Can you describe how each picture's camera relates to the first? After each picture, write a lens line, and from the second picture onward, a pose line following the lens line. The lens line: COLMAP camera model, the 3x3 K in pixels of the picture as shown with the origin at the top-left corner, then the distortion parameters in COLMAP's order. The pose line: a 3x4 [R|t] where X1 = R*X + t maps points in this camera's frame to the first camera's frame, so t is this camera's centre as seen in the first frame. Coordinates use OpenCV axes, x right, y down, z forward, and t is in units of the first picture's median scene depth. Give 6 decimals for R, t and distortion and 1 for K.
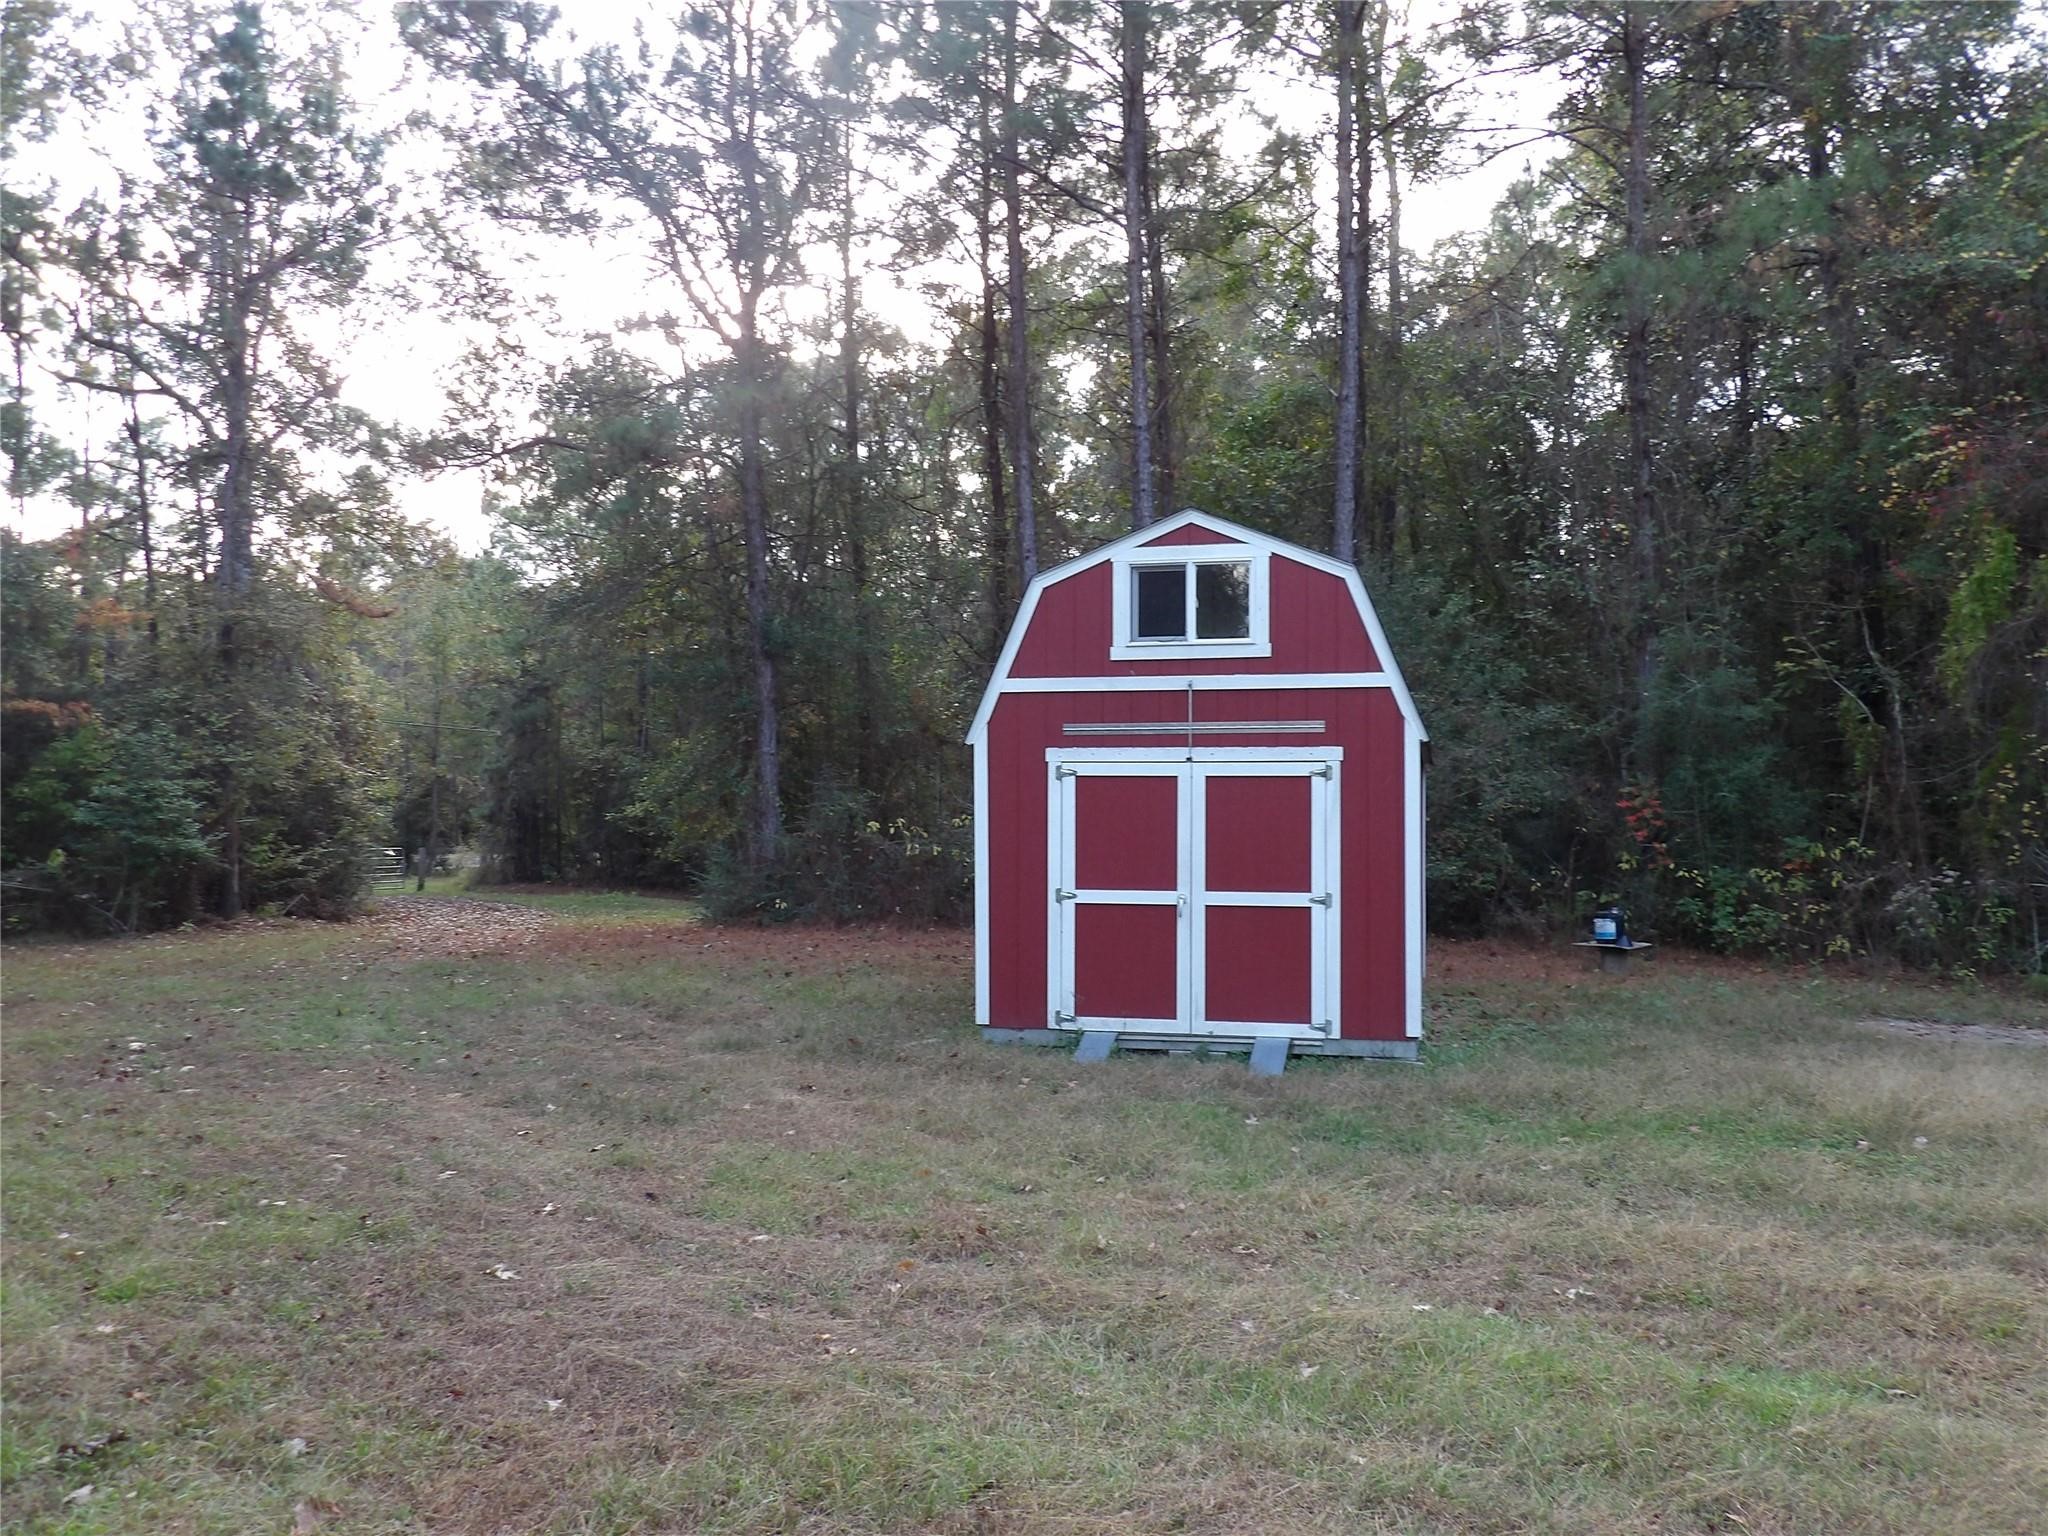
lens RADIAL K [[1669.4, 0, 1025.0], [0, 1669.4, 785.2], [0, 0, 1]] dist [0.011746, 0.002769]
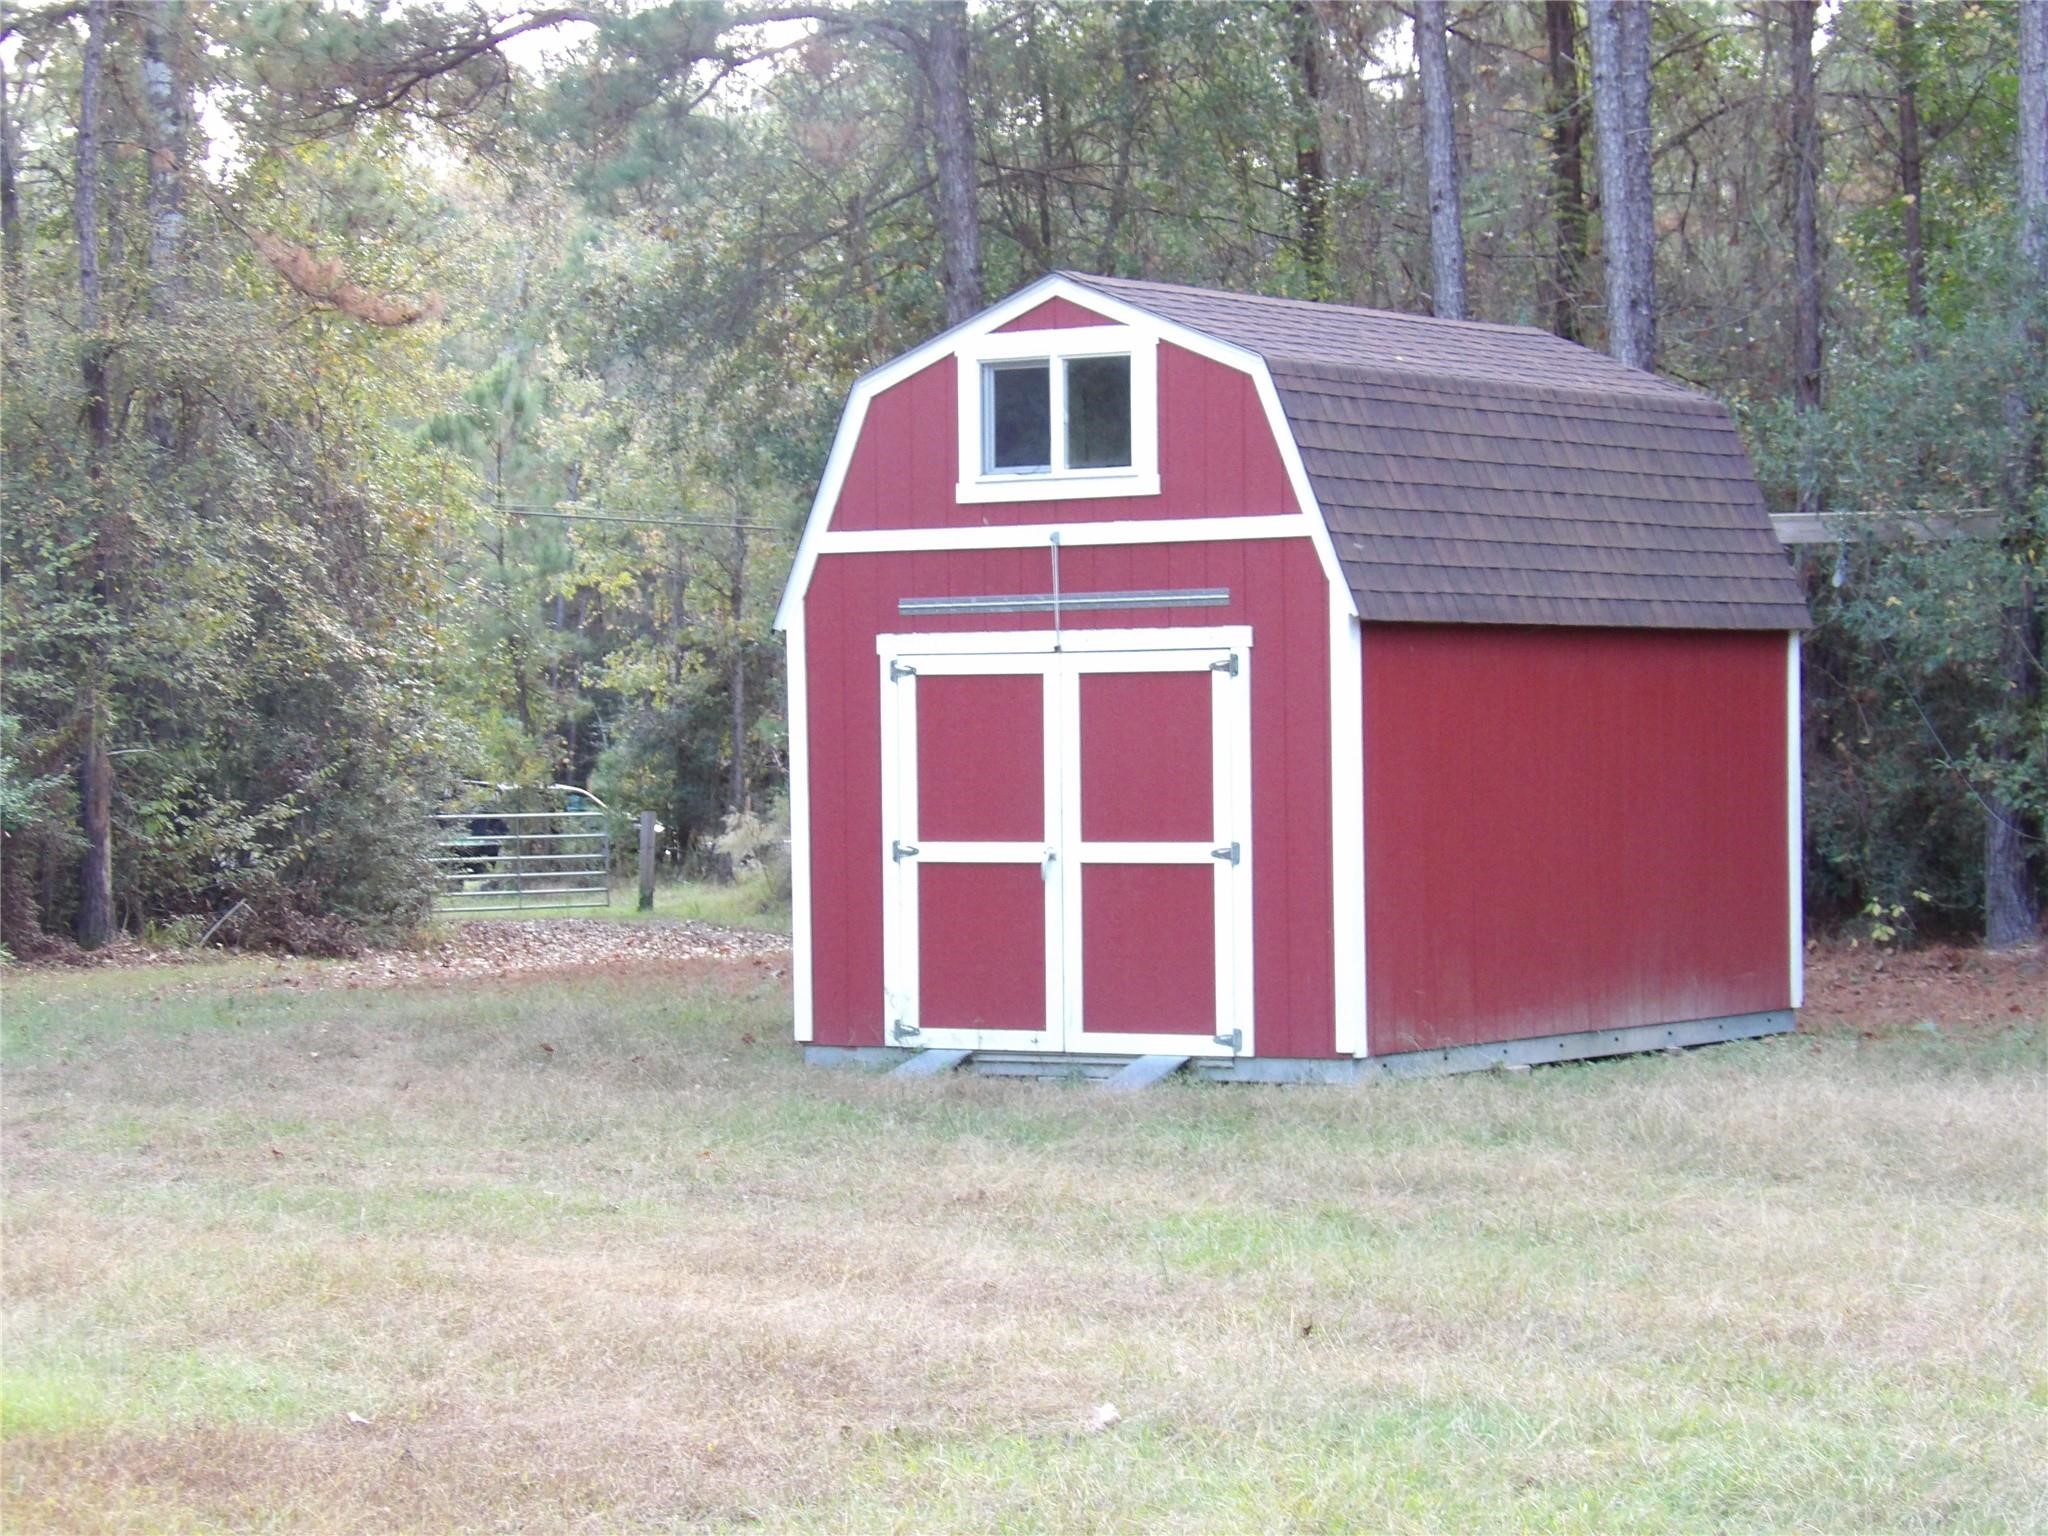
lens RADIAL K [[5099.4, 0, 1023.7], [0, 5099.4, 765.1], [0, 0, 1]] dist [0.064867, 0.000000]
pose [[0.947413, -0.011656, -0.319801, 0.744831], [0.020776, 0.999468, 0.025122, -0.020148], [0.319339, -0.030445, 0.947151, -0.963506]]
